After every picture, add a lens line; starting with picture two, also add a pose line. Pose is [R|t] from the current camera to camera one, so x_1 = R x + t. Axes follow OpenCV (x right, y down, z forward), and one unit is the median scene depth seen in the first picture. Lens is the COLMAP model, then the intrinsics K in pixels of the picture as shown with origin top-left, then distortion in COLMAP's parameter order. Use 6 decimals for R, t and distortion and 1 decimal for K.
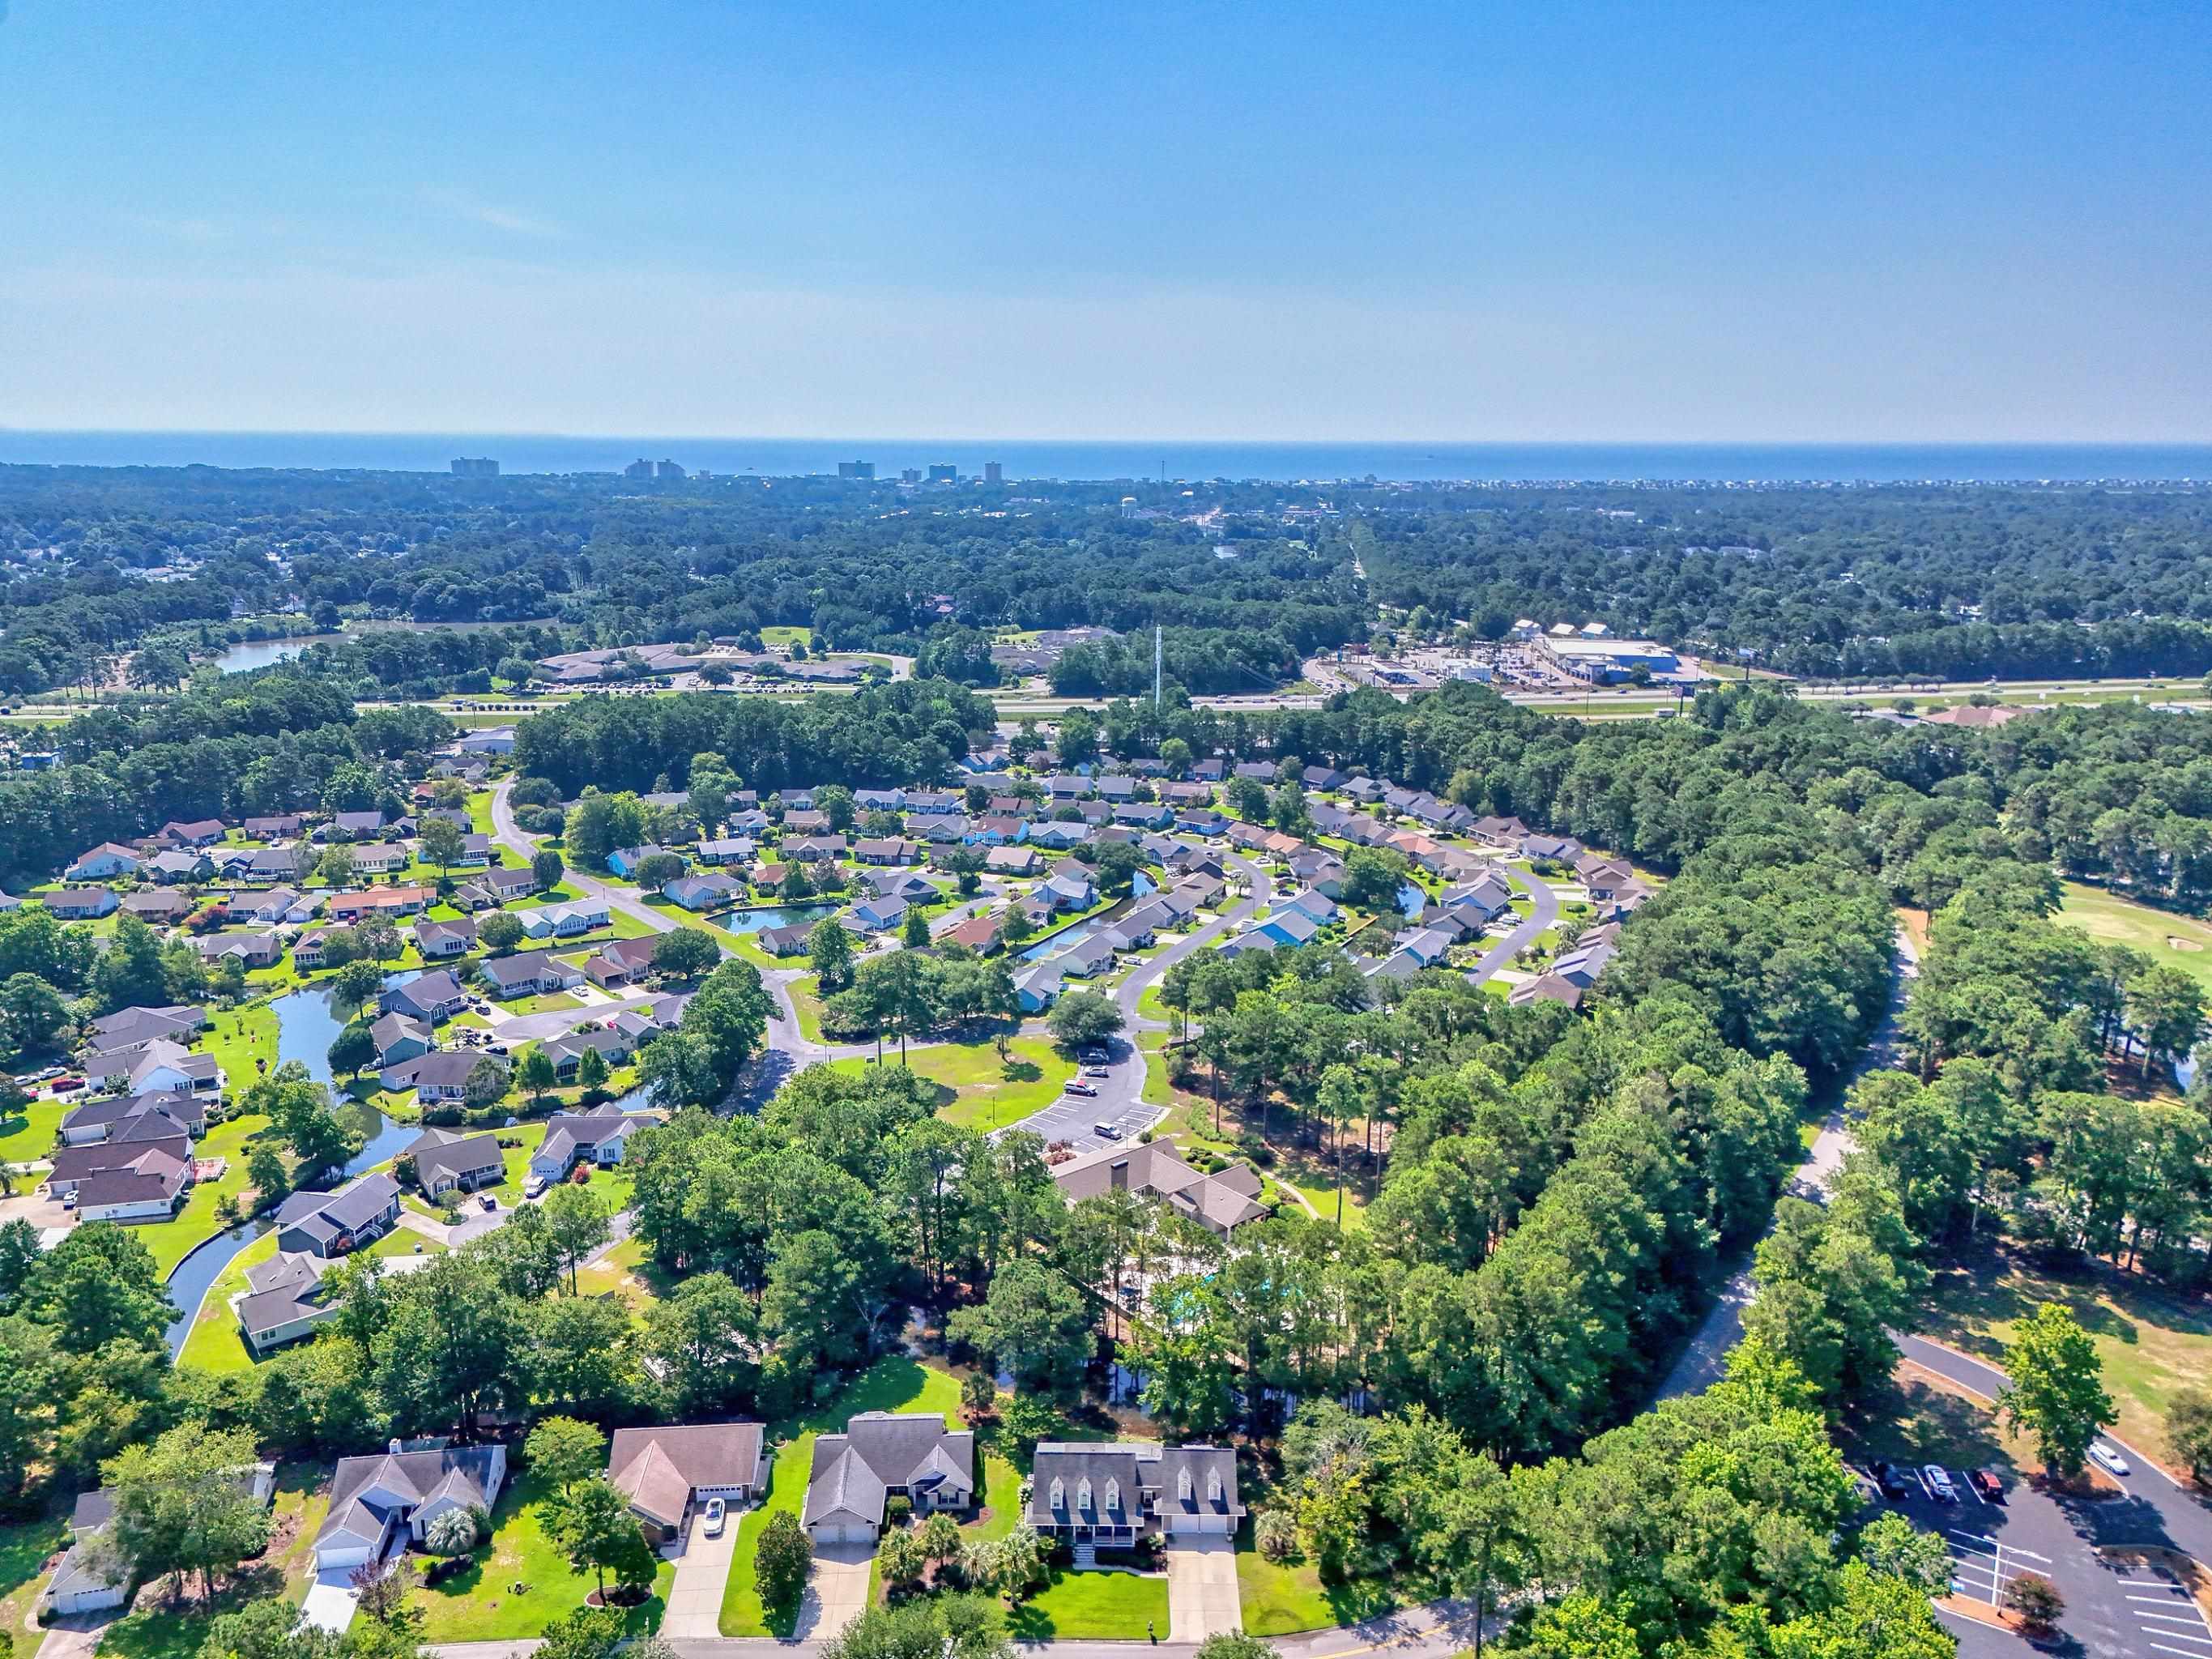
lens RADIAL K [[1618.4, 0, 1106.0], [0, 1618.4, 829.5], [0, 0, 1]] dist [0.089966, -0.092722]
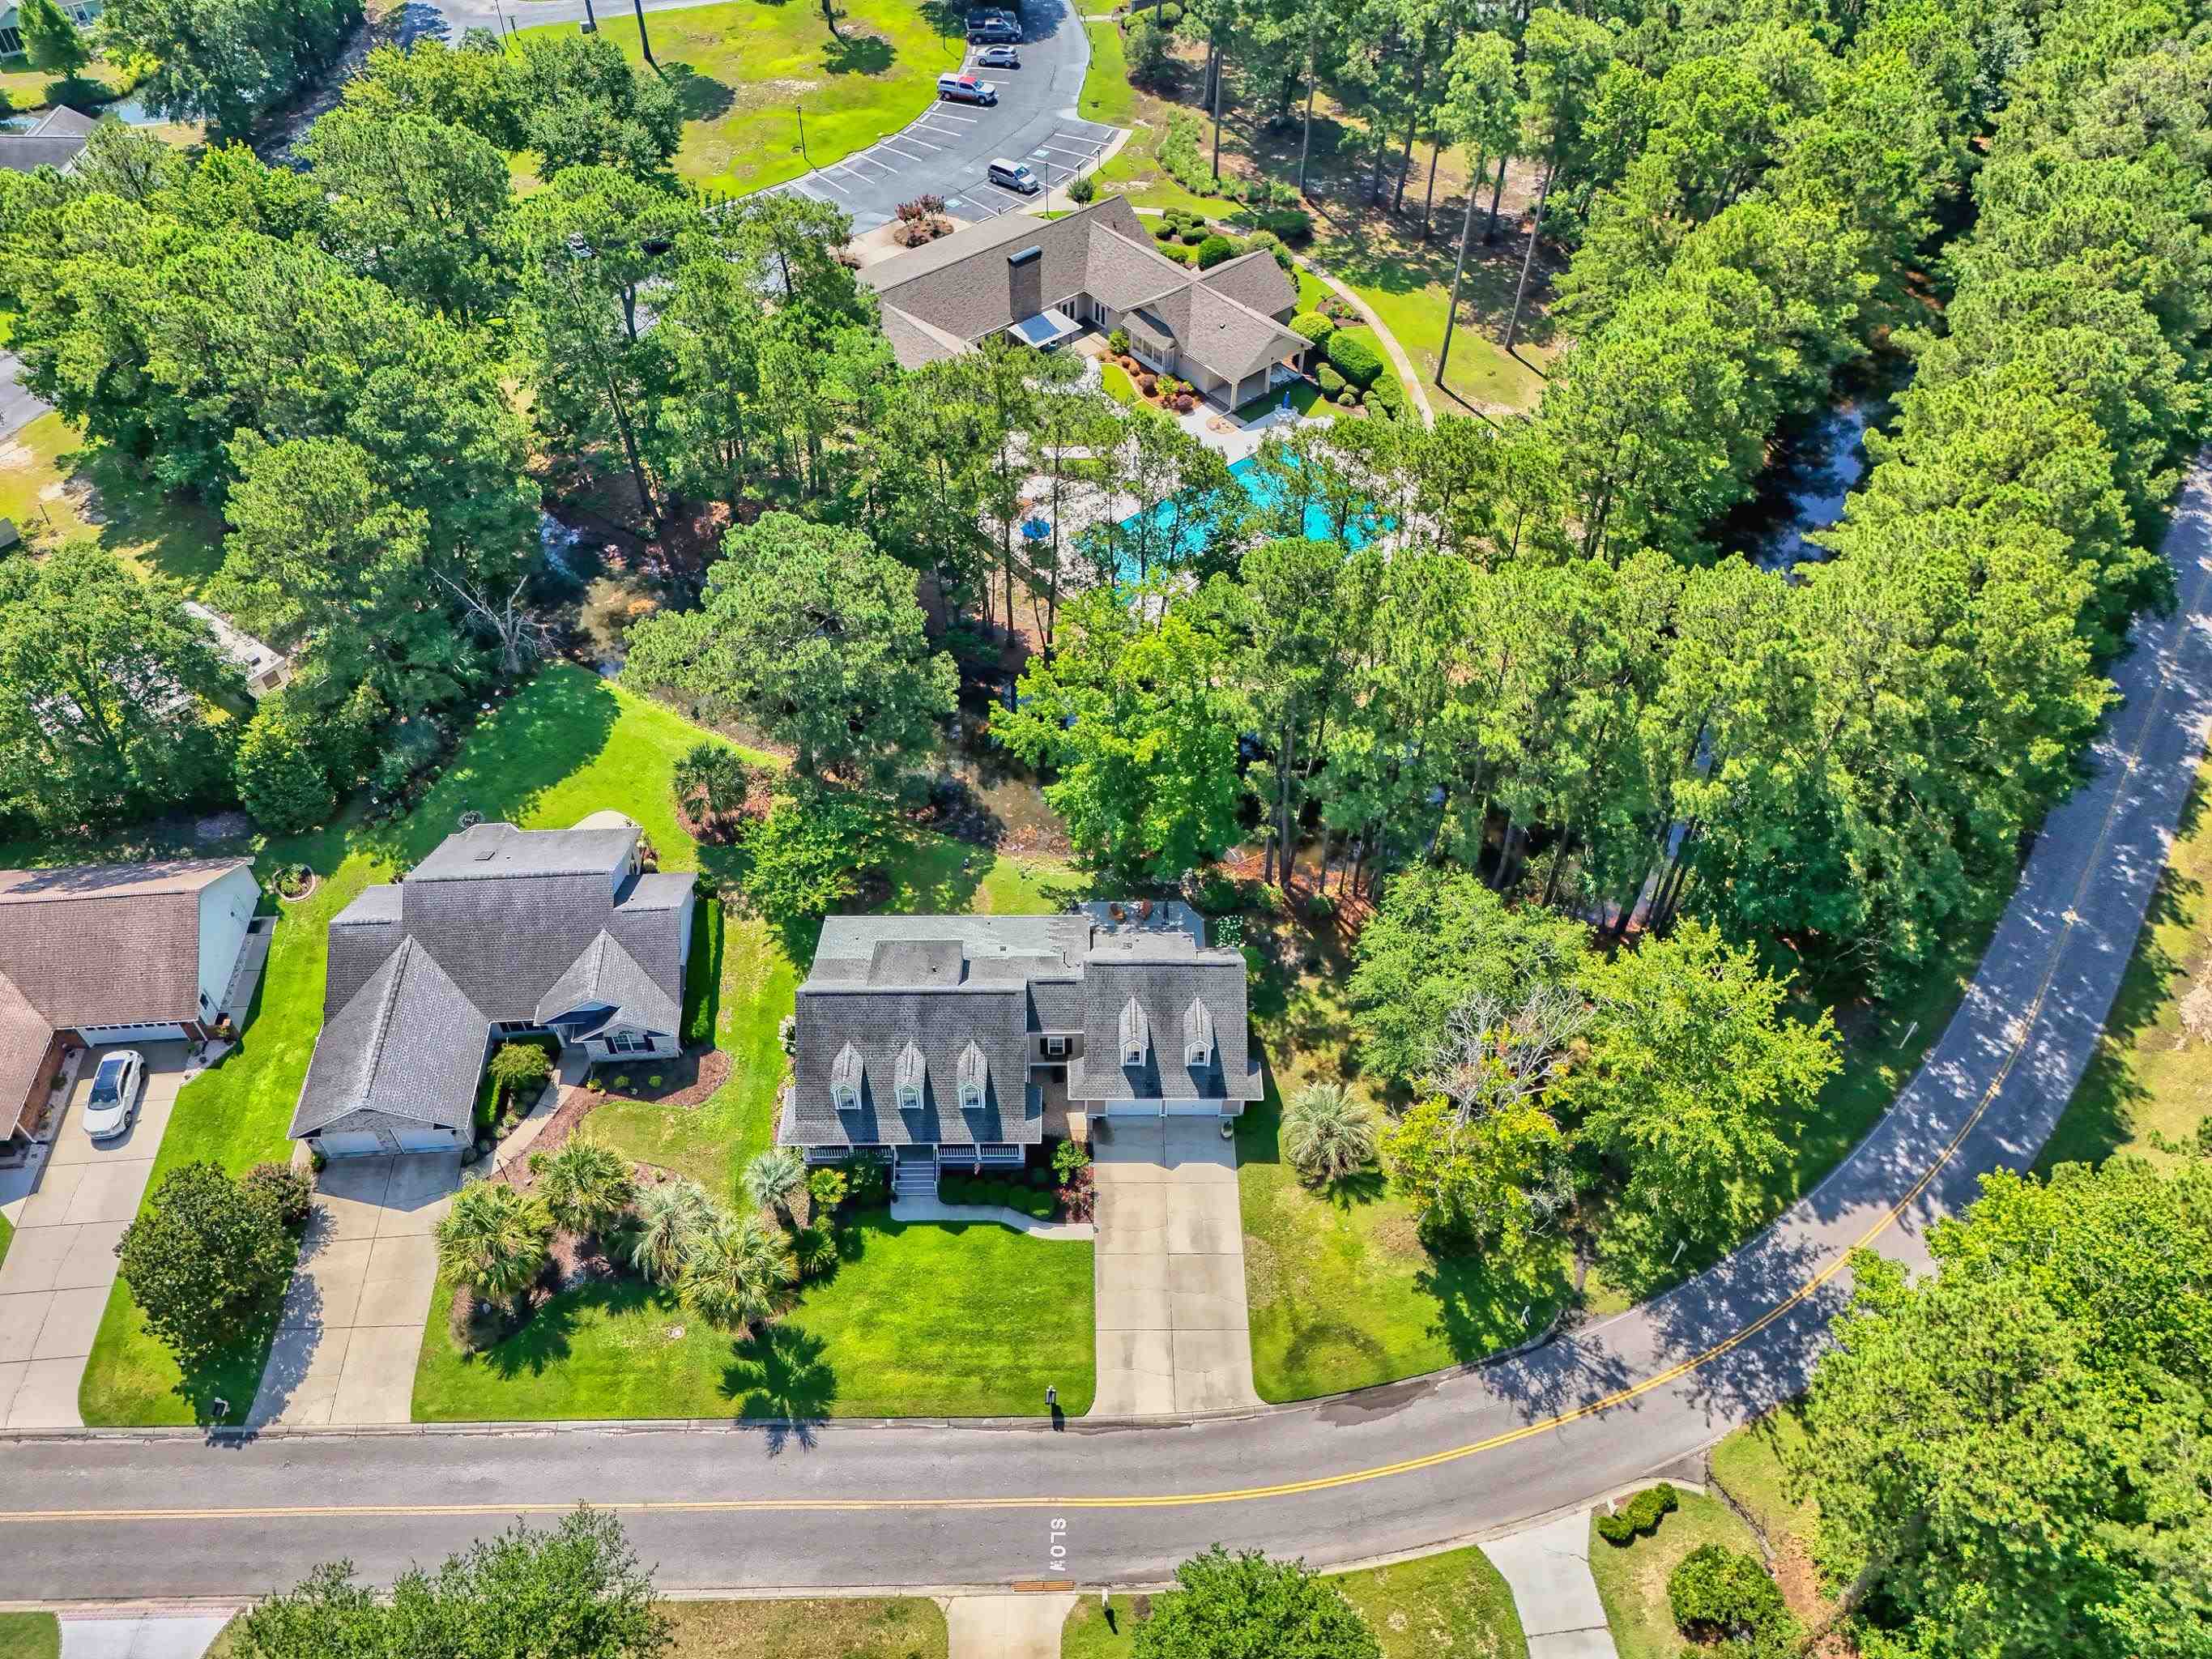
lens RADIAL K [[1618.4, 0, 1106.0], [0, 1618.4, 829.5], [0, 0, 1]] dist [0.089966, -0.092722]
pose [[0.999826, -0.007109, 0.017230, 0.028714], [-0.003604, 0.833216, 0.552936, 0.086498], [-0.018287, -0.552903, 0.833045, 0.567544]]
